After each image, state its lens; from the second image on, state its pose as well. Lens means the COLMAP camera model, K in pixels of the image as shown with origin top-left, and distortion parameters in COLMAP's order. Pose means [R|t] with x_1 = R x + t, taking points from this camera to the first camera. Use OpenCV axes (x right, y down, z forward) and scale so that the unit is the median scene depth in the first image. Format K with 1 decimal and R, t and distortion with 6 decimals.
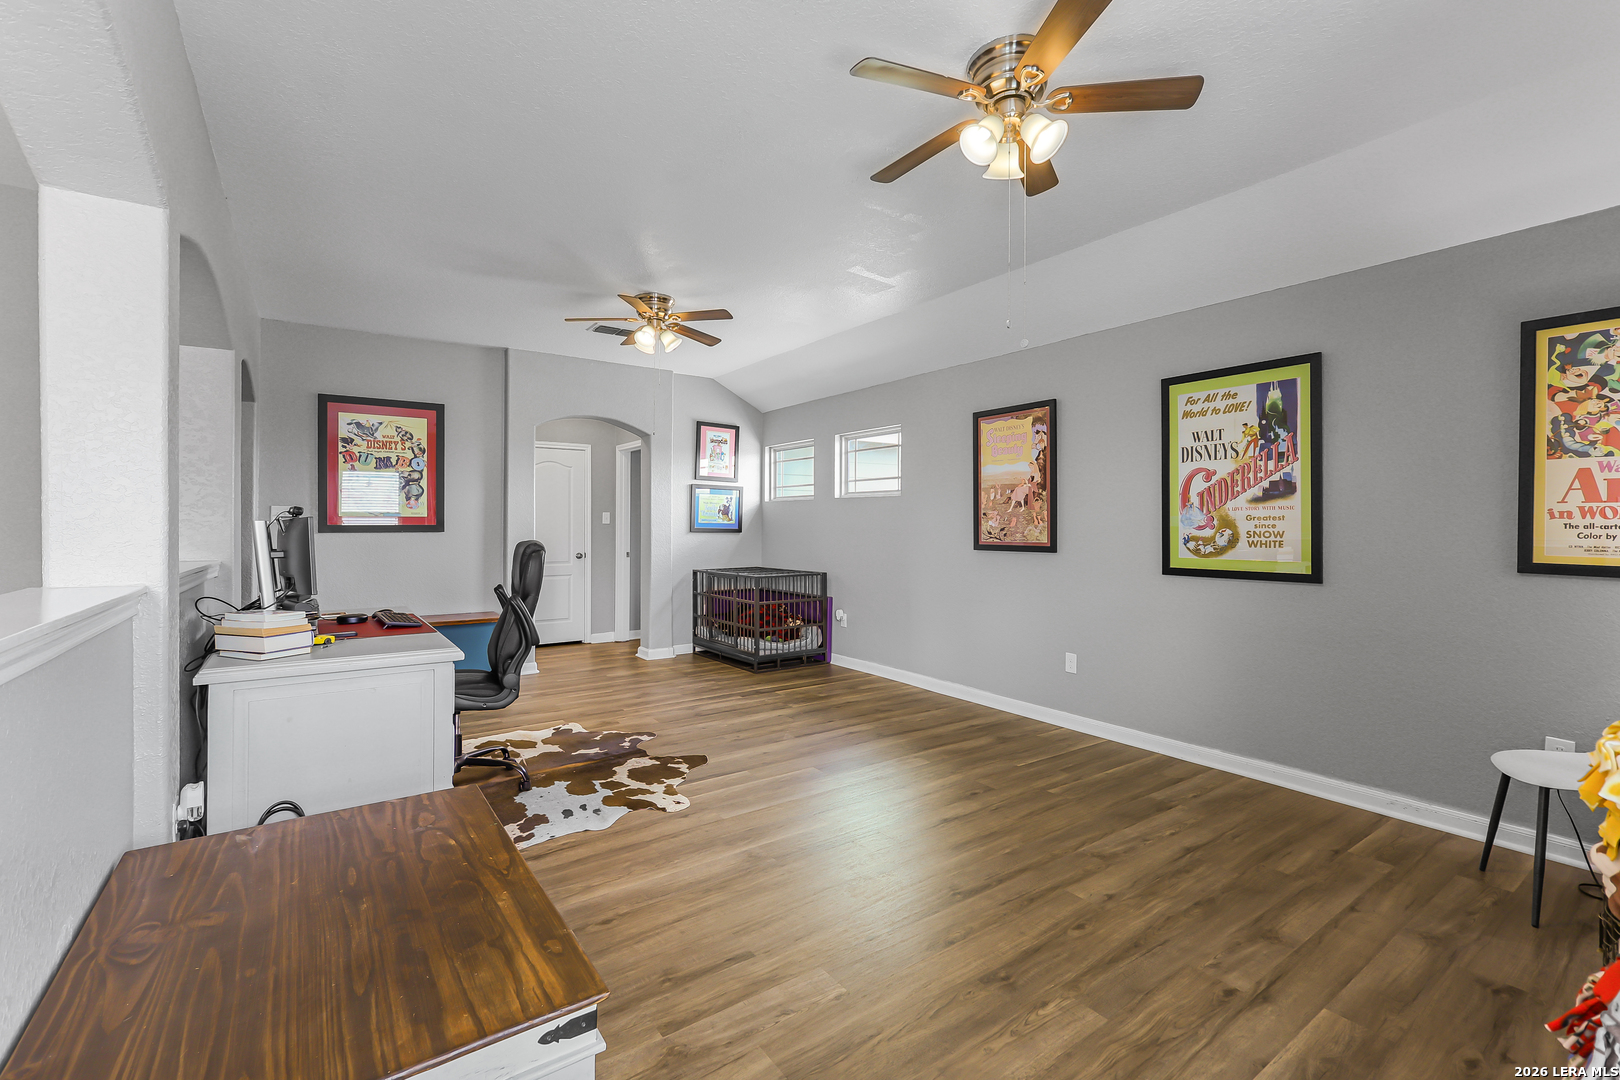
lens RADIAL K [[712.8, 0, 809.5], [0, 712.8, 532.1], [0, 0, 1]] dist [0.004316, -0.000072]
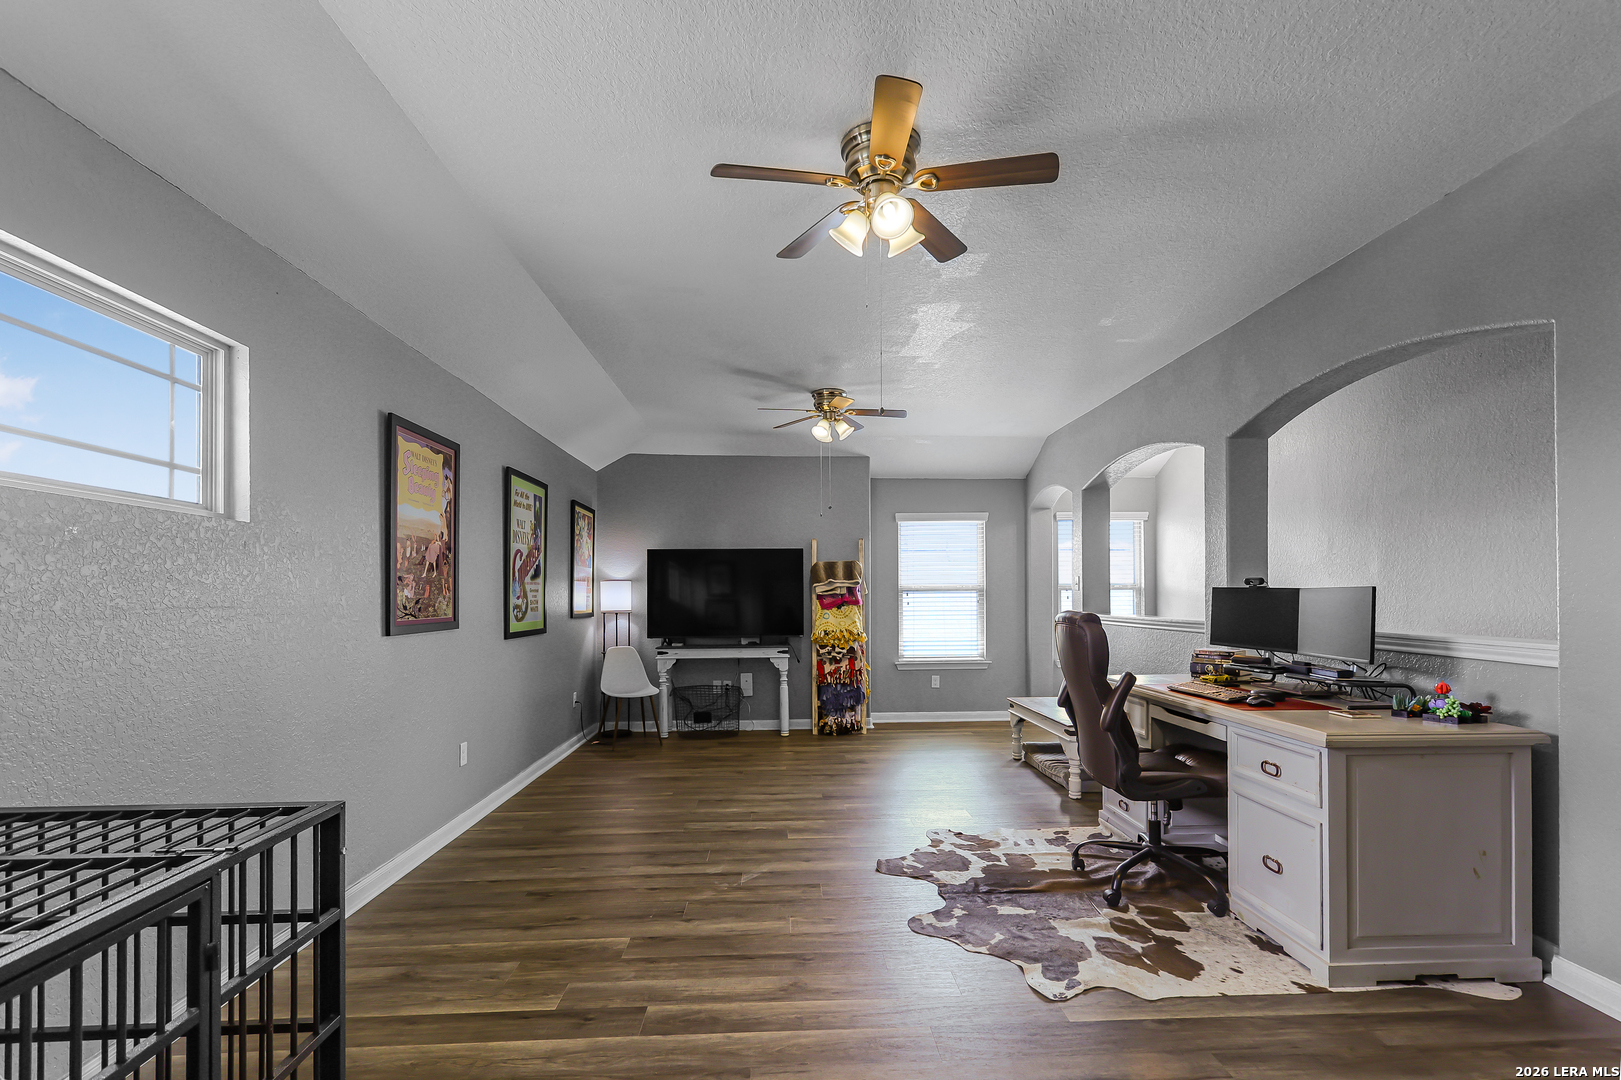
lens RADIAL K [[713.2, 0, 814.8], [0, 713.2, 594.9], [0, 0, 1]] dist [0.004316, -0.000072]
pose [[-0.841911, 0.005774, 0.539586, -0.514151], [0.006793, 0.999977, -0.000102, -0.009231], [-0.539574, 0.003579, -0.841931, 1.654391]]
